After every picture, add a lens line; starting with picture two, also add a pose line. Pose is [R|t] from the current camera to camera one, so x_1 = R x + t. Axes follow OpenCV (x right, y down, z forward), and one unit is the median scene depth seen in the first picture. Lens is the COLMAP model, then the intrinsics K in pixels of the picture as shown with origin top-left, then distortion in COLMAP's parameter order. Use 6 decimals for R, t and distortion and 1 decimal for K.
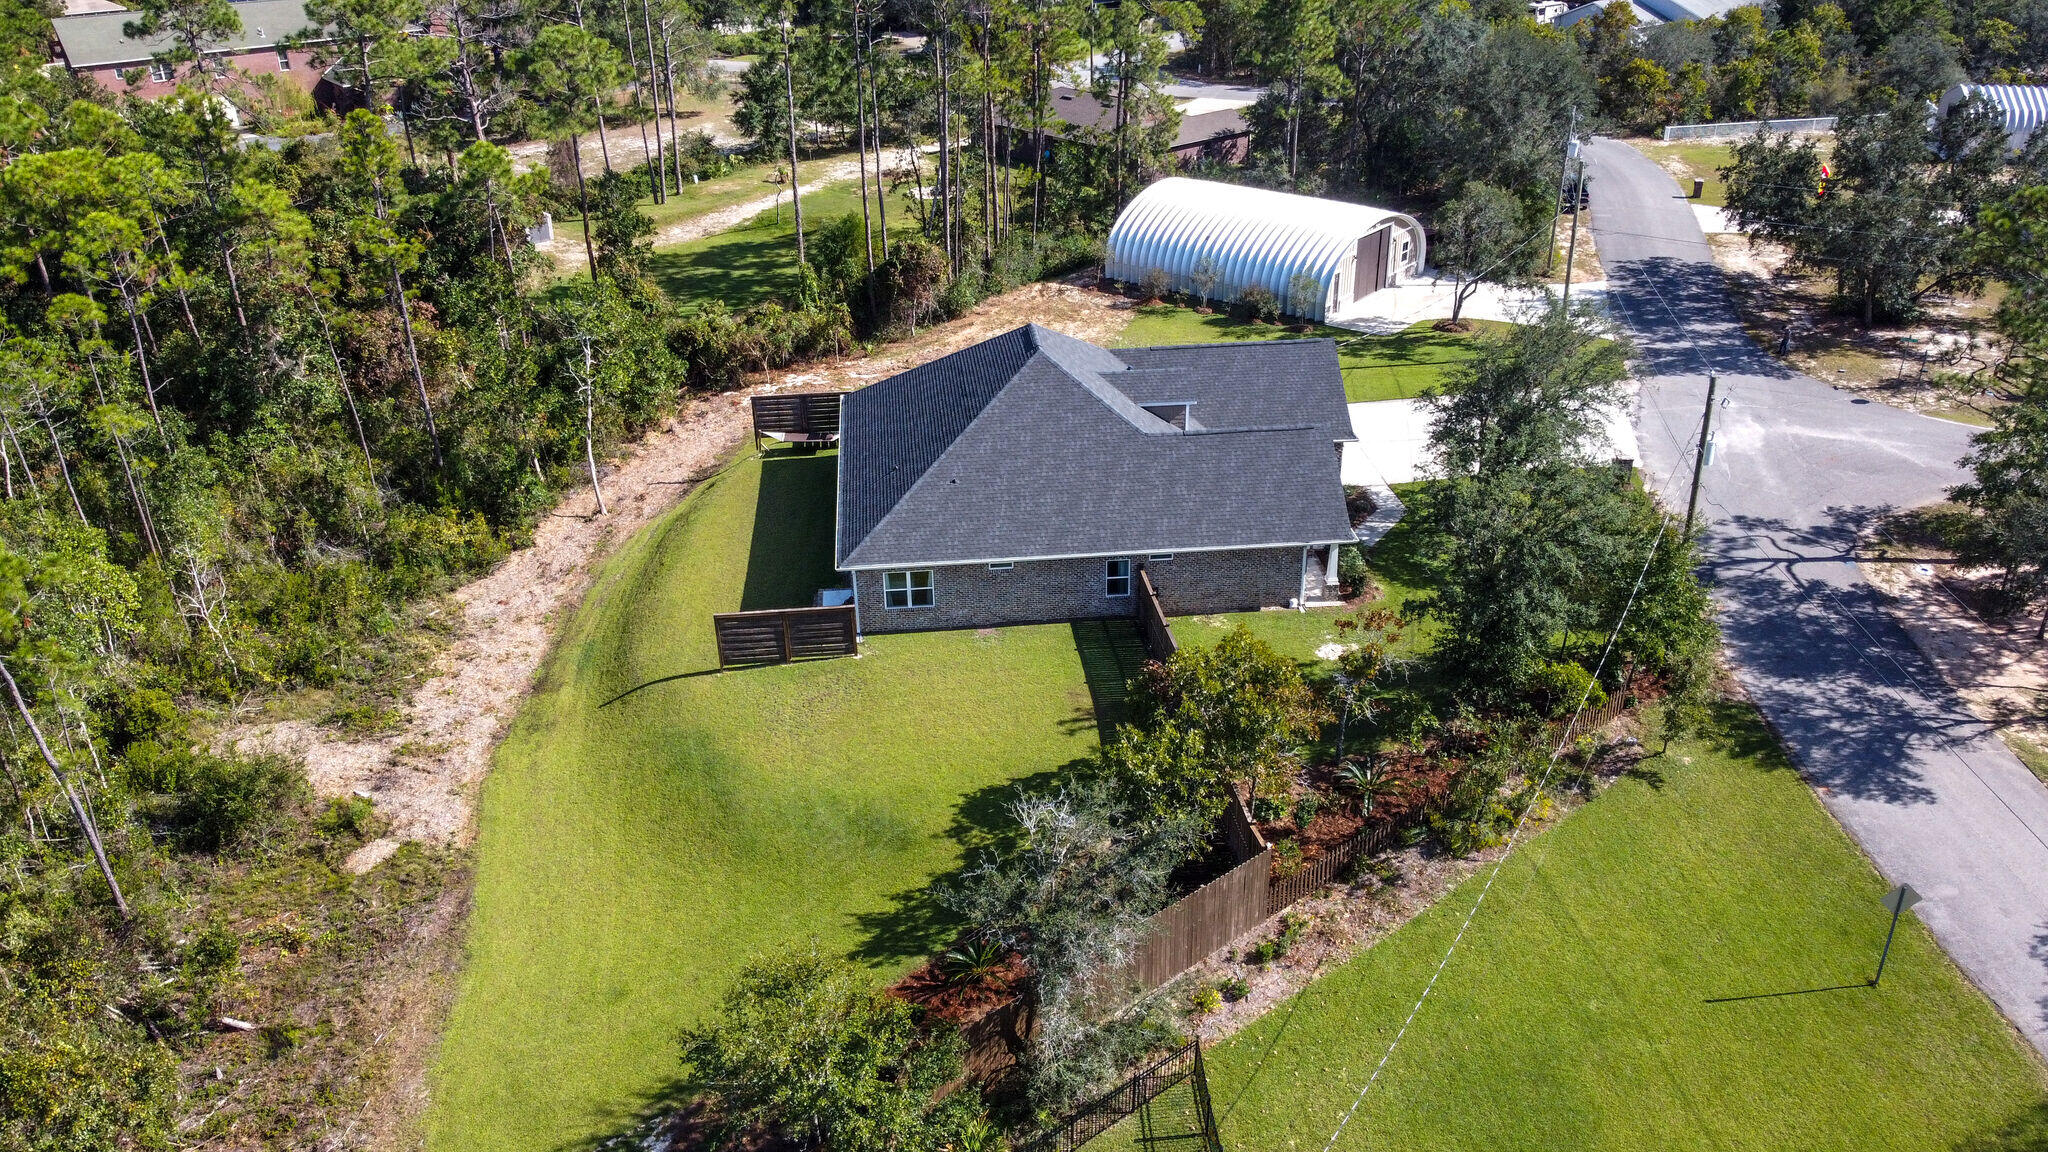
lens RADIAL K [[1560.9, 0, 1020.8], [0, 1560.9, 580.6], [0, 0, 1]] dist [-0.004189, -0.003206]
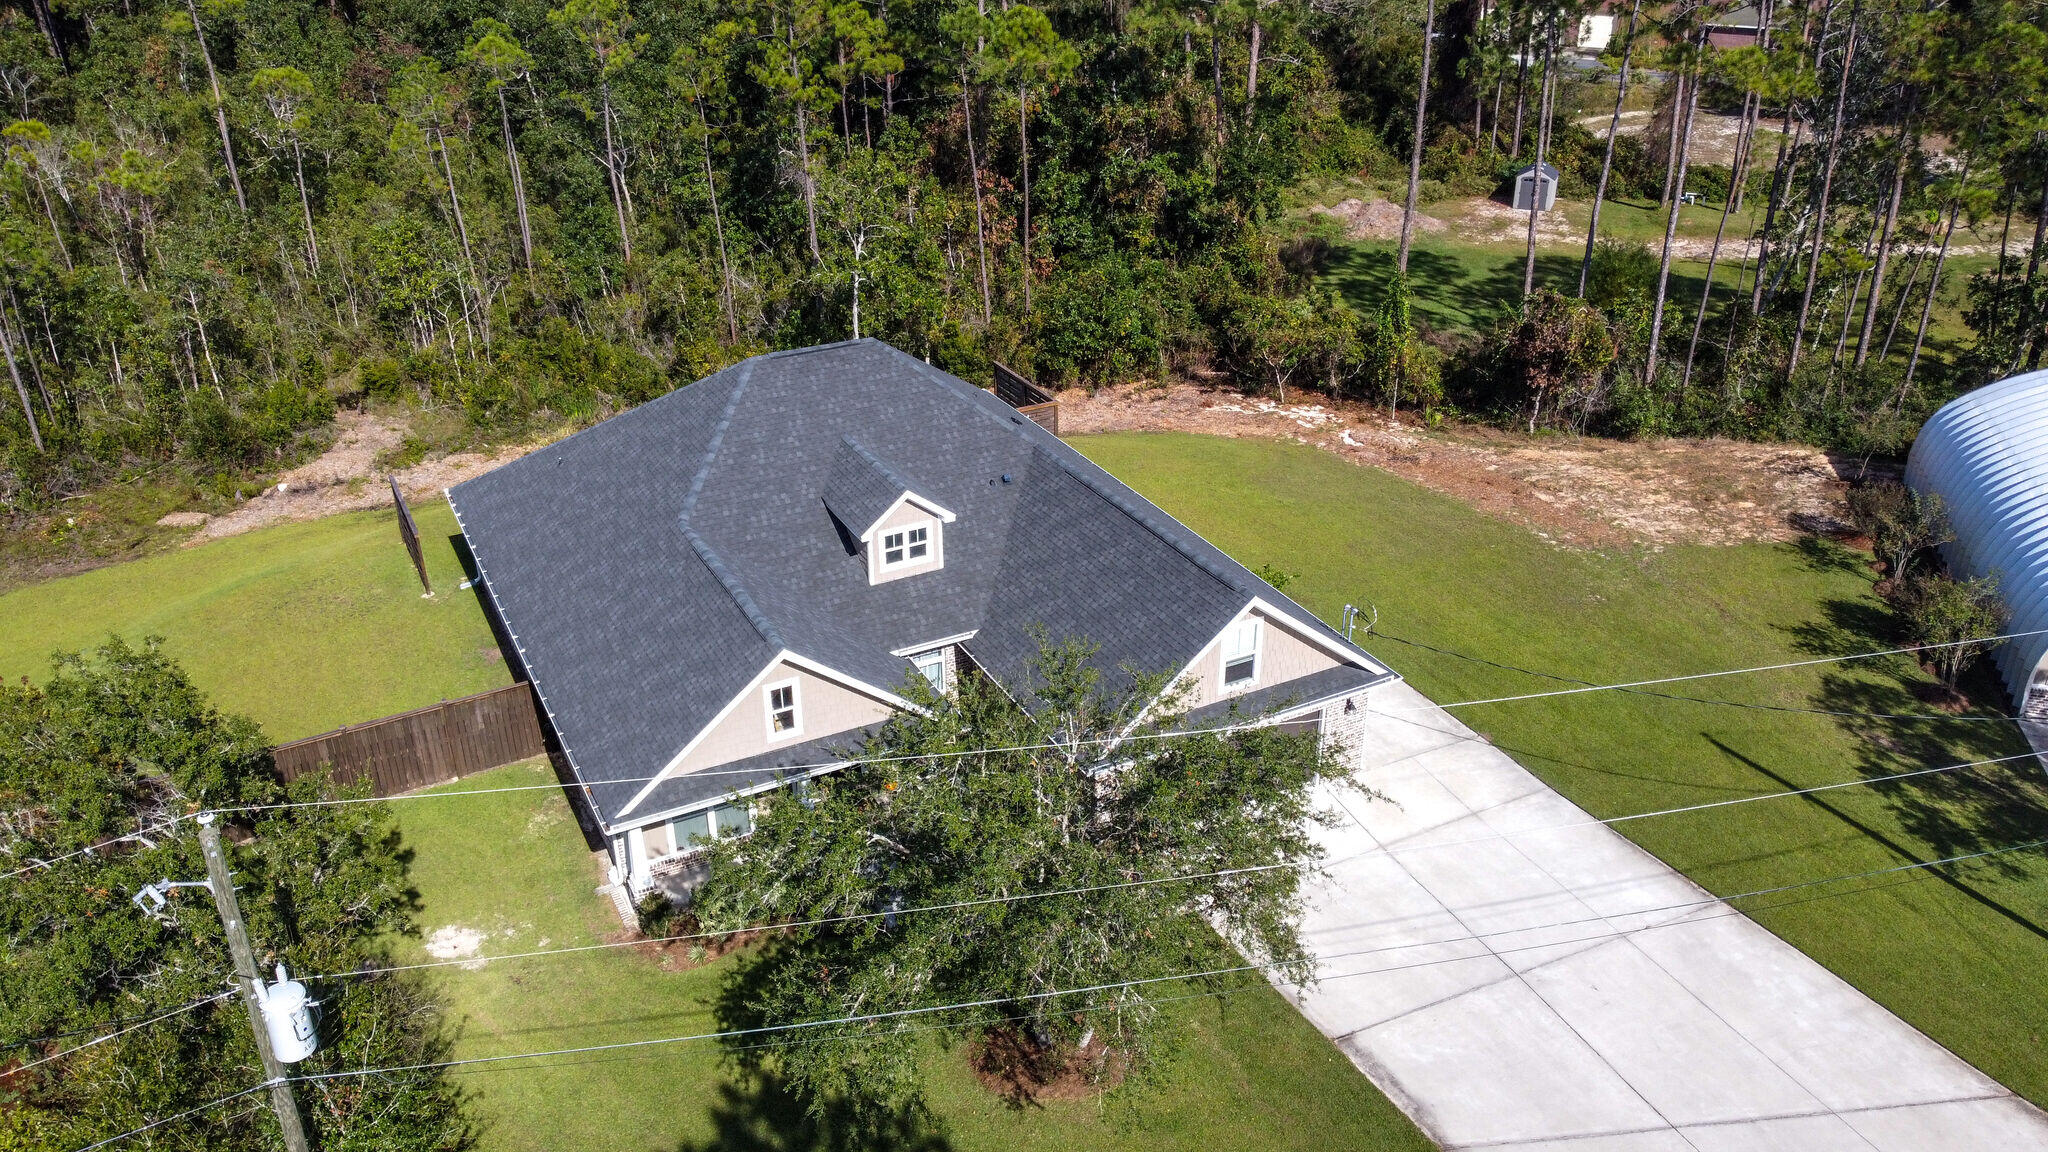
lens RADIAL K [[1547.1, 0, 1021.0], [0, 1547.1, 582.6], [0, 0, 1]] dist [-0.005327, -0.009877]
pose [[0.379390, 0.436727, -0.815679, 0.646001], [-0.421203, 0.866464, 0.268008, -0.294385], [0.823803, 0.241887, 0.512678, 0.792344]]
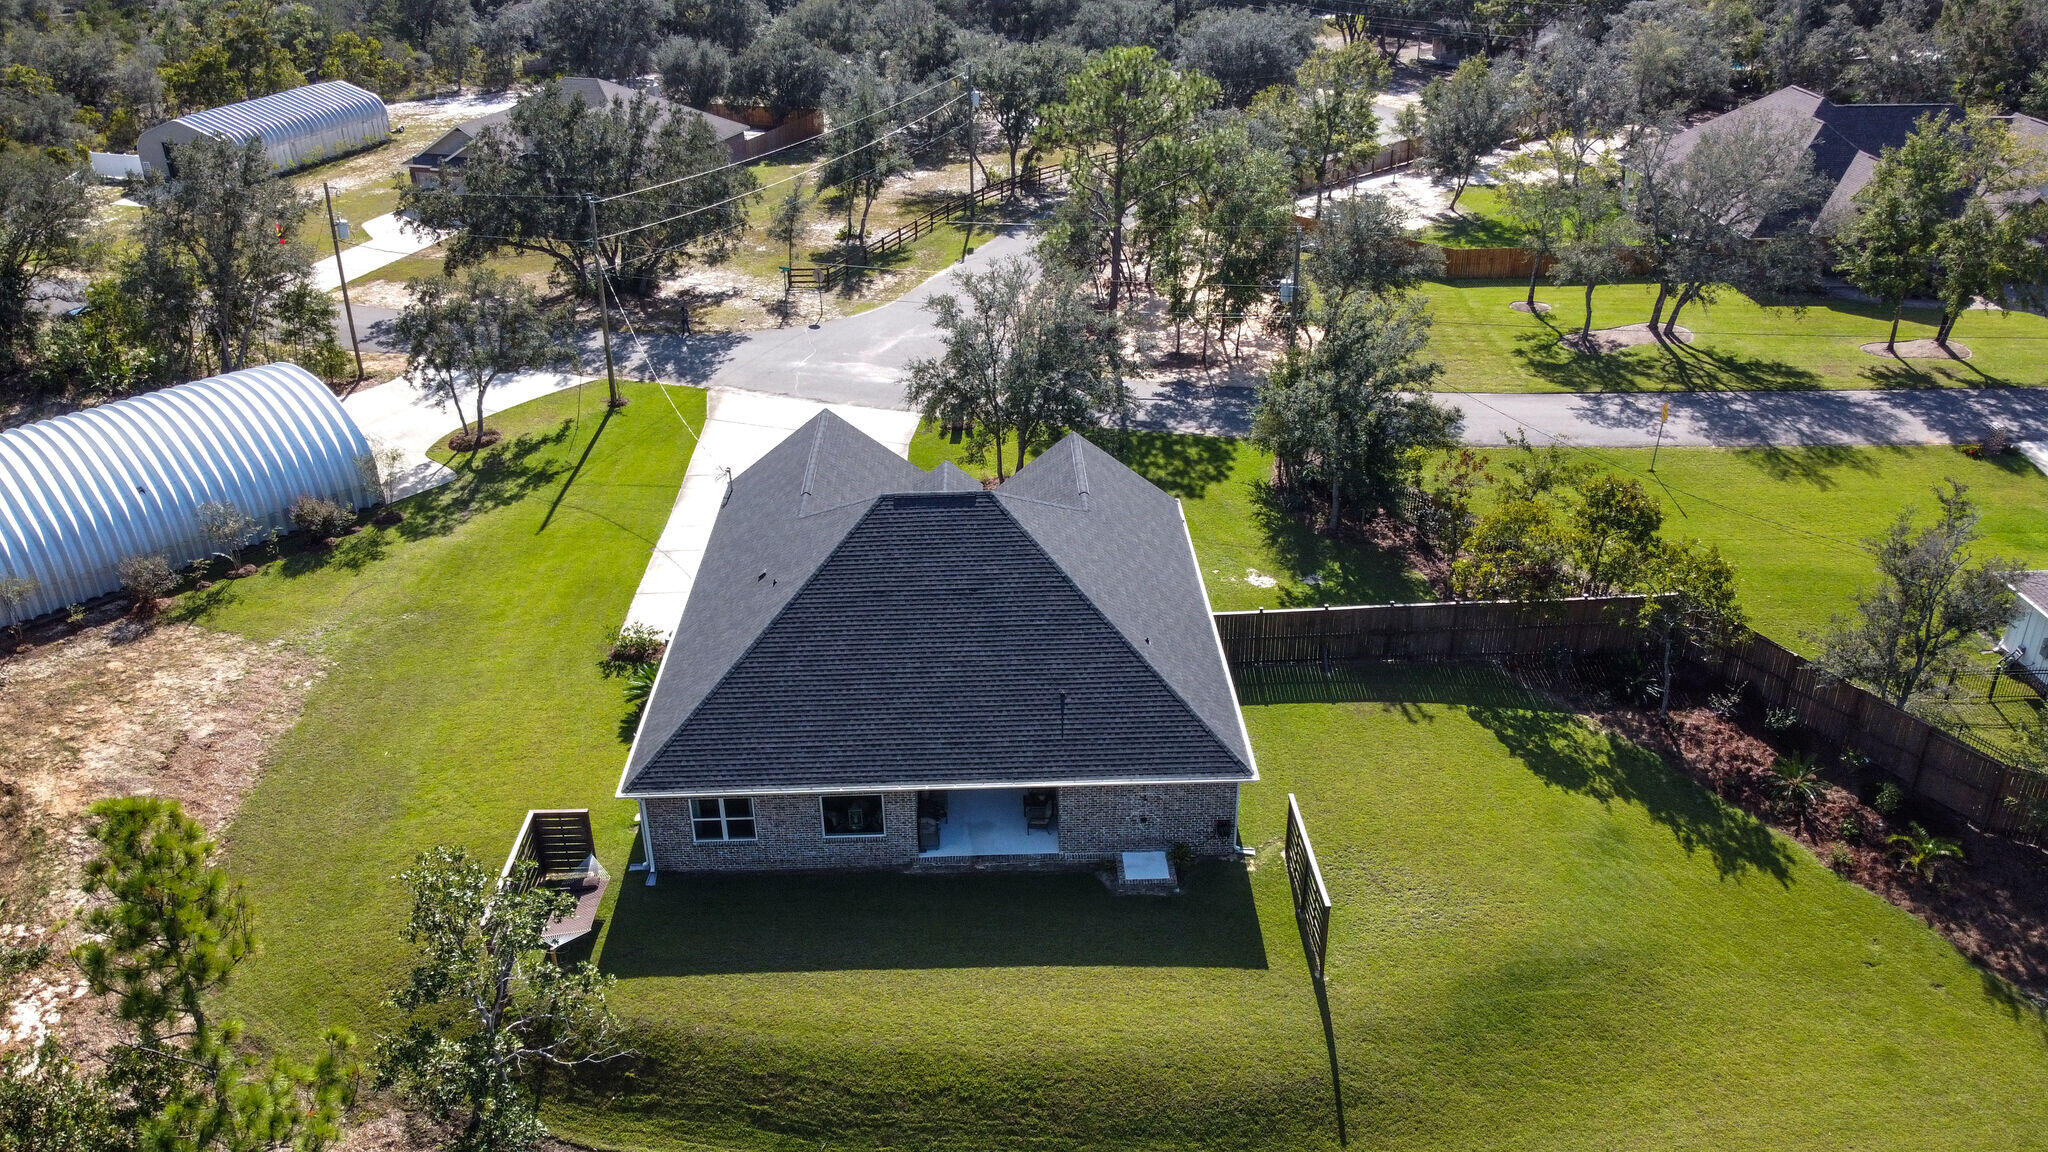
lens RADIAL K [[1560.6, 0, 1024.6], [0, 1560.6, 564.6], [0, 0, 1]] dist [-0.012787, -0.010281]
pose [[0.063058, -0.435191, 0.898127, -0.732847], [0.466872, 0.808240, 0.358857, -0.403068], [-0.882074, 0.396681, 0.254144, 0.810677]]
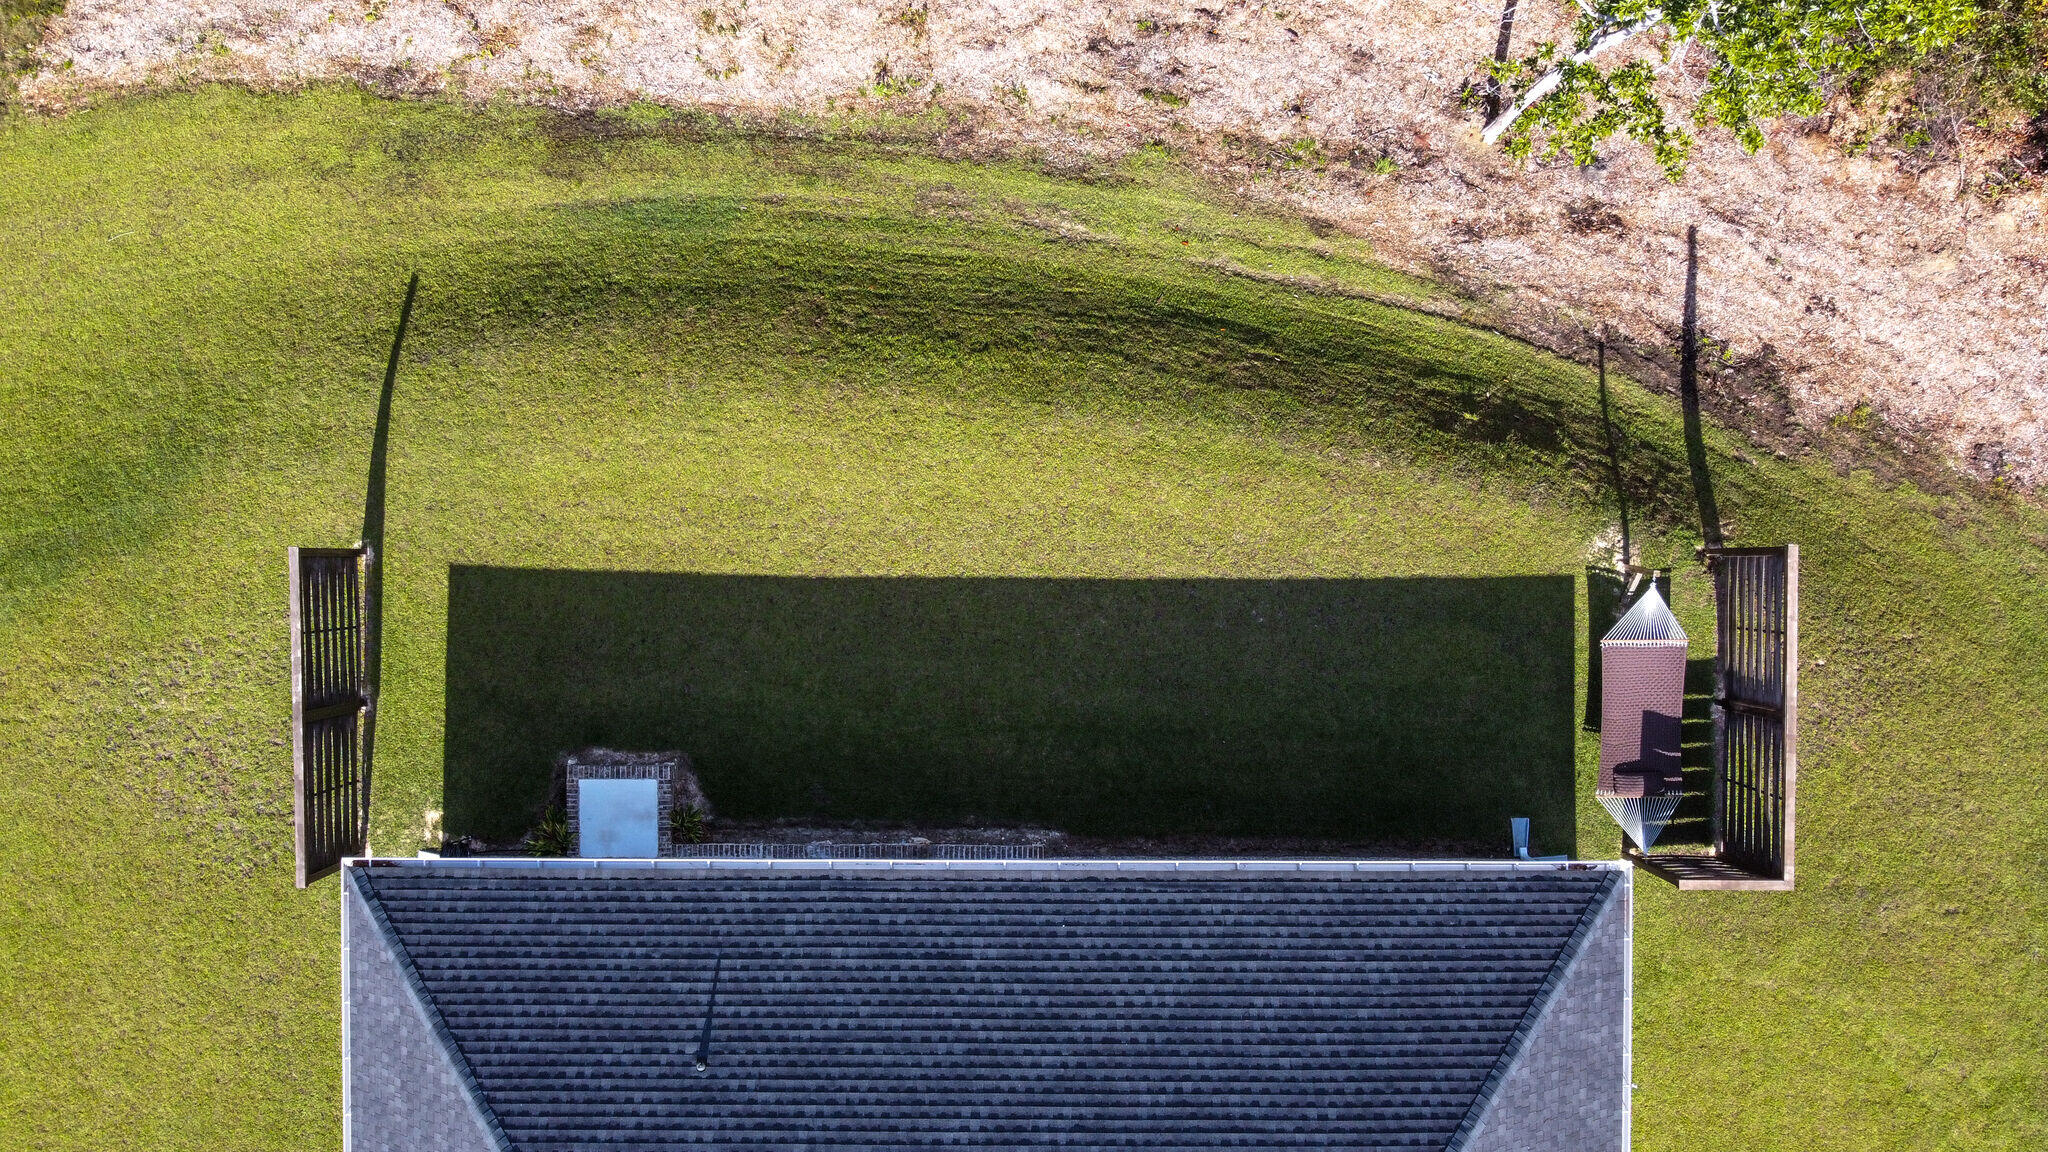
lens RADIAL K [[1566.2, 0, 1034.1], [0, 1566.2, 571.3], [0, 0, 1]] dist [-0.005532, -0.004217]
pose [[-0.091009, 0.995410, 0.029607, -0.204122], [-0.437109, -0.066642, 0.896936, -0.403956], [0.894792, 0.068688, 0.441168, 0.919240]]
